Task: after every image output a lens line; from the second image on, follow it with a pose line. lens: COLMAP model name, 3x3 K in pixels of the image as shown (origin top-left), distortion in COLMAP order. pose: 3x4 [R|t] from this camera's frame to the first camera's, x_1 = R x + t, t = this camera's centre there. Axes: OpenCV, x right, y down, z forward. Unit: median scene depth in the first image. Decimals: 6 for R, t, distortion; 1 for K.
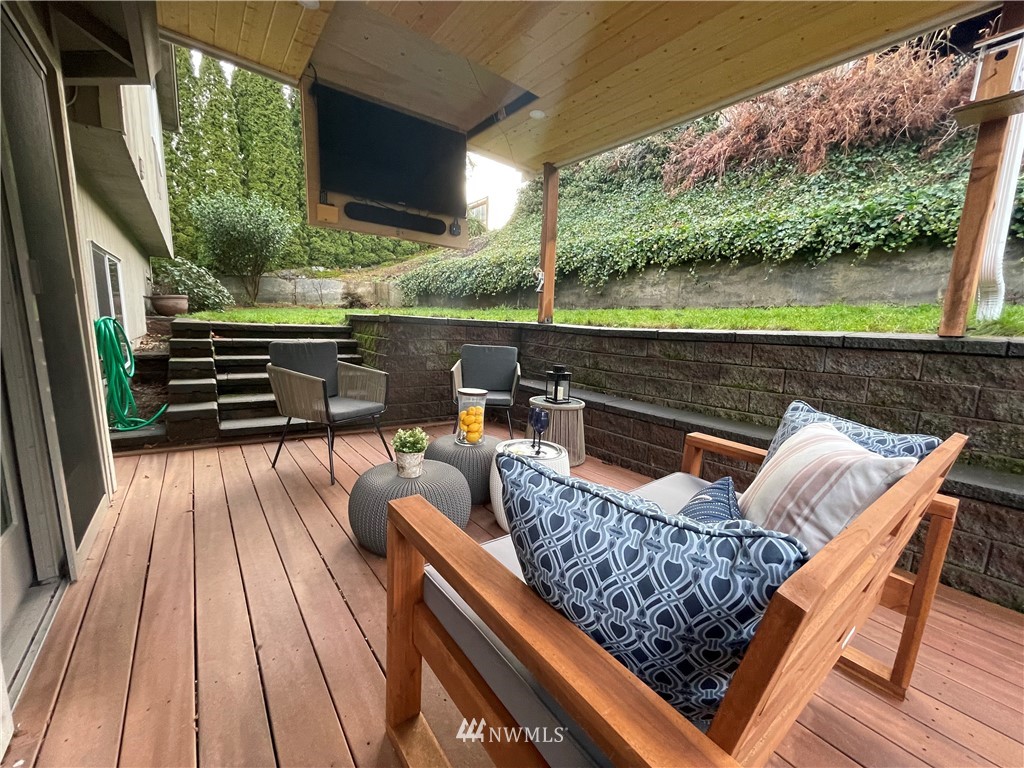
lens RADIAL K [[416.8, 0, 511.7], [0, 416.8, 391.8], [0, 0, 1]] dist [0.001477, 0.000385]
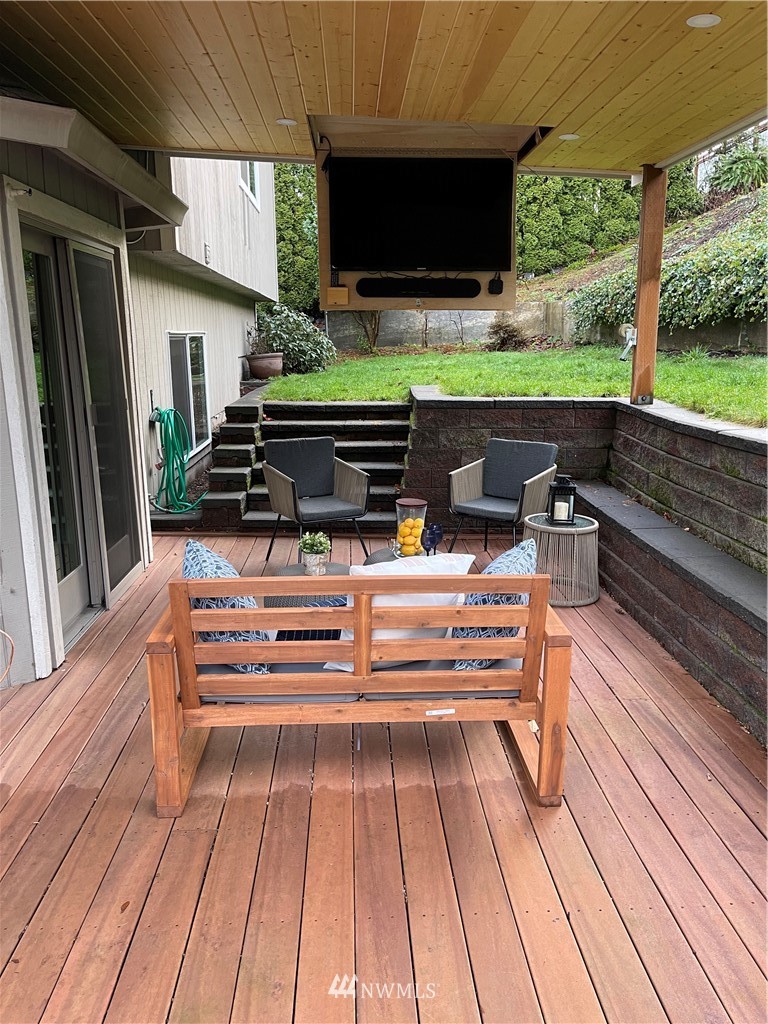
lens RADIAL K [[786.9, 0, 387.0], [0, 786.9, 510.8], [0, 0, 1]] dist [0.066518, -0.051967]
pose [[0.824922, 0.081389, -0.559356, 0.641470], [-0.058152, 0.996548, 0.059243, -0.062942], [0.562247, -0.016343, 0.826808, -0.376401]]
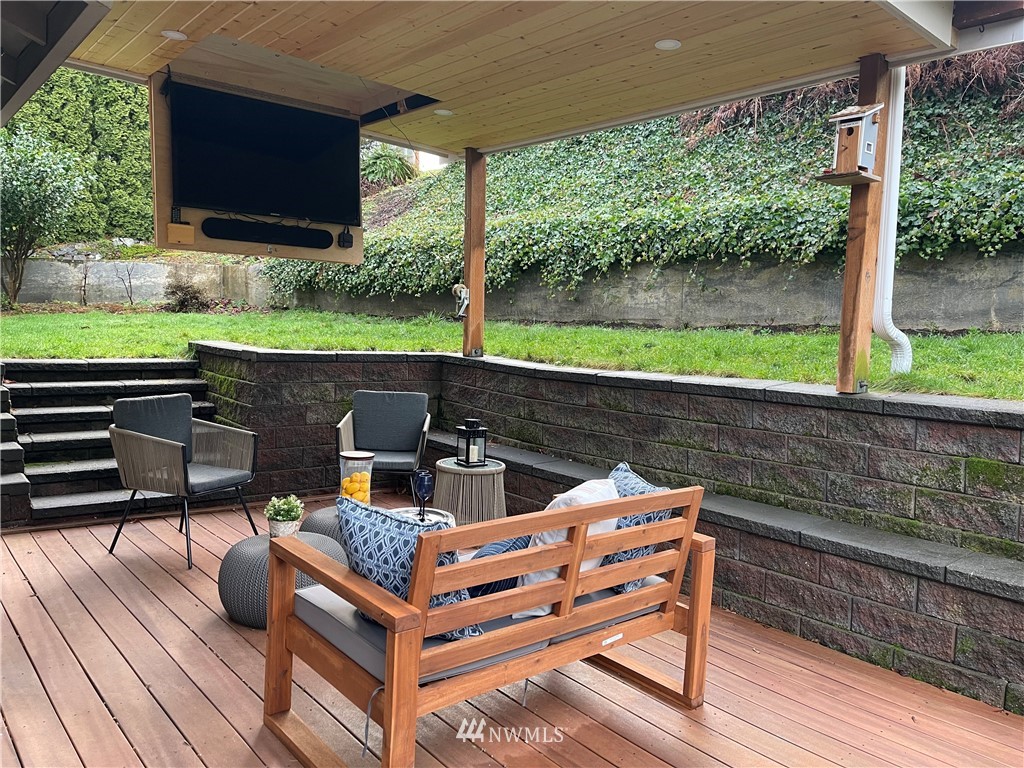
lens RADIAL K [[786.9, 0, 504.6], [0, 786.9, 380.3], [0, 0, 1]] dist [0.066518, -0.051967]
pose [[0.999287, -0.011098, 0.036086, 0.118151], [0.014015, 0.996564, -0.081633, -0.013198], [-0.035056, 0.082081, 0.996009, -0.505943]]
